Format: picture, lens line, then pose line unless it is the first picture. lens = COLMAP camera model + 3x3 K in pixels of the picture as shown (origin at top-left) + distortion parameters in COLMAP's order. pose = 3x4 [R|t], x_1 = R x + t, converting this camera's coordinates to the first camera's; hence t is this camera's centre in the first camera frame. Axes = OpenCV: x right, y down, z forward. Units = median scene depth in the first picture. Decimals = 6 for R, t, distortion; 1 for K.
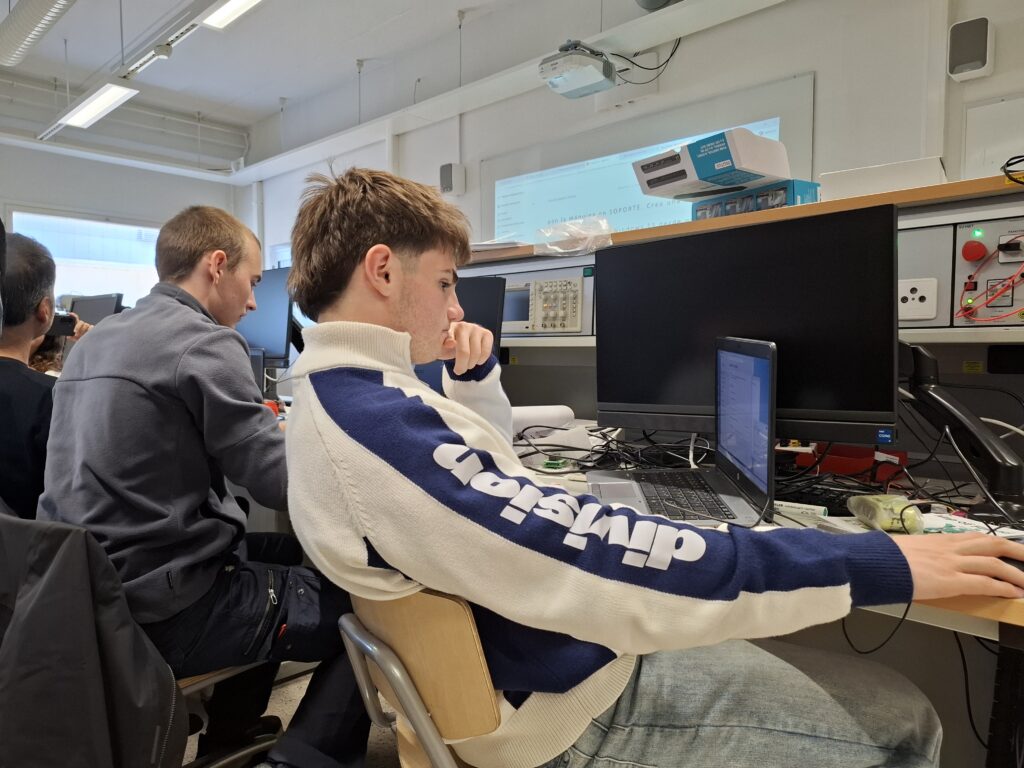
lens RADIAL K [[688.7, 0, 511.3], [0, 688.7, 387.1], [0, 0, 1]] dist [0.005541, 0.002445]
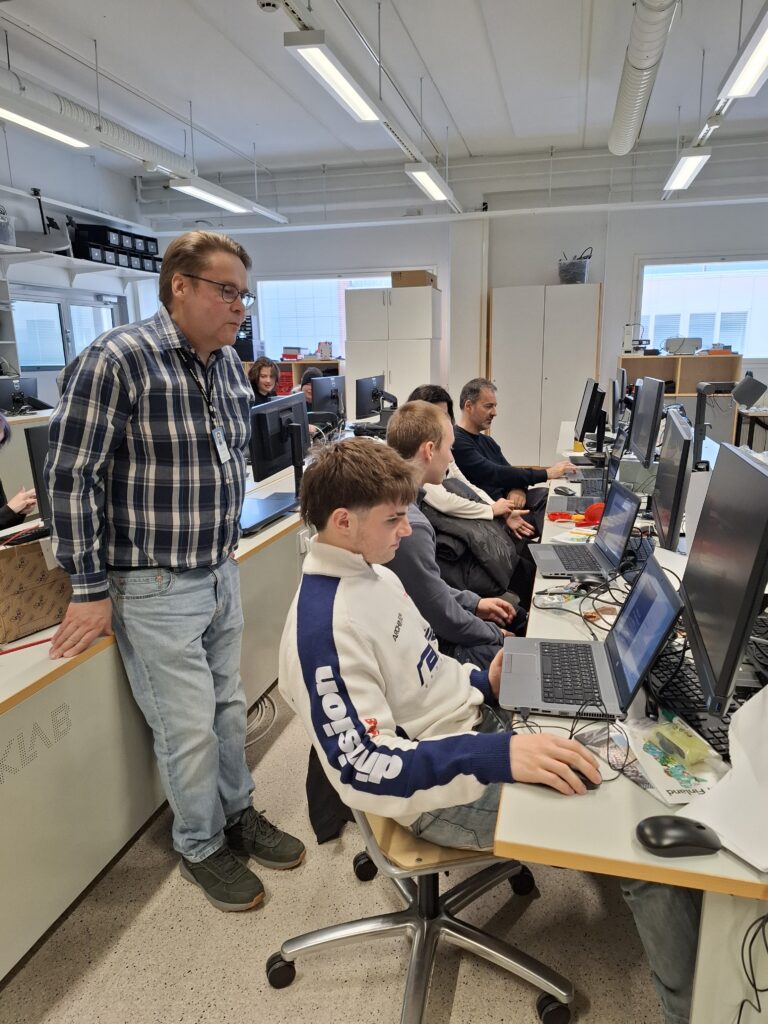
lens RADIAL K [[691.2, 0, 385.2], [0, 691.2, 510.4], [0, 0, 1]] dist [0.002994, 0.000177]
pose [[0.464649, 0.201378, -0.862292, 1.002506], [-0.043357, 0.977803, 0.204991, -0.414389], [0.884433, -0.057862, 0.463066, 0.230922]]
